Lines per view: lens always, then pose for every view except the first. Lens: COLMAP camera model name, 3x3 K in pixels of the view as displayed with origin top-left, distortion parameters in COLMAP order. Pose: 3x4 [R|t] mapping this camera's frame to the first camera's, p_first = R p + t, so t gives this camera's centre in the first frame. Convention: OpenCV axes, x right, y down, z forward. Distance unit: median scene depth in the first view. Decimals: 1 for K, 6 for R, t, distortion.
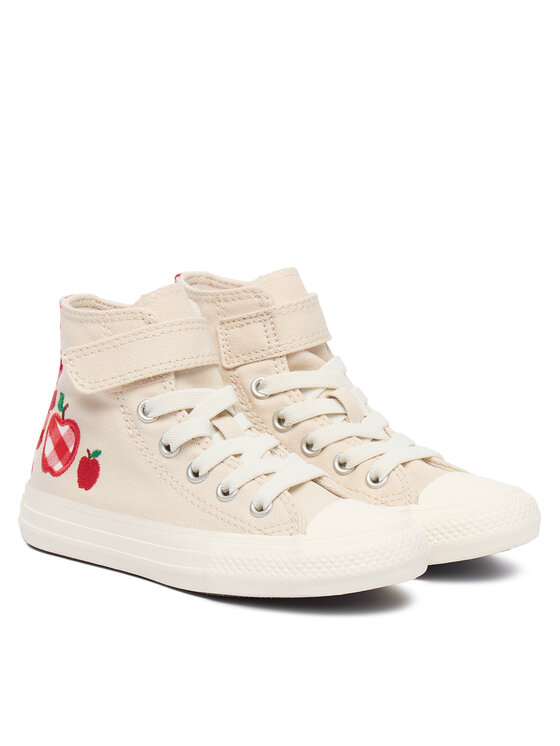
lens RADIAL K [[2203.9, 0, 280.2], [0, 2203.9, 372.6], [0, 0, 1]] dist [0.091232, 0.000000]
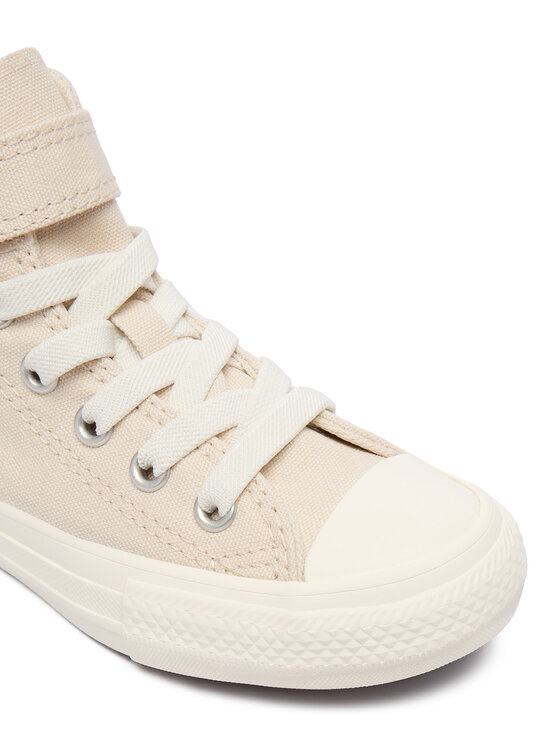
lens RADIAL K [[980.7, 0, 281.5], [0, 980.7, 373.5], [0, 0, 1]] dist [0.065790, 0.000000]
pose [[0.996173, -0.072014, 0.049528, -0.001813], [0.047914, 0.923897, 0.379630, -0.057560], [-0.073097, -0.375804, 0.923812, 0.761716]]
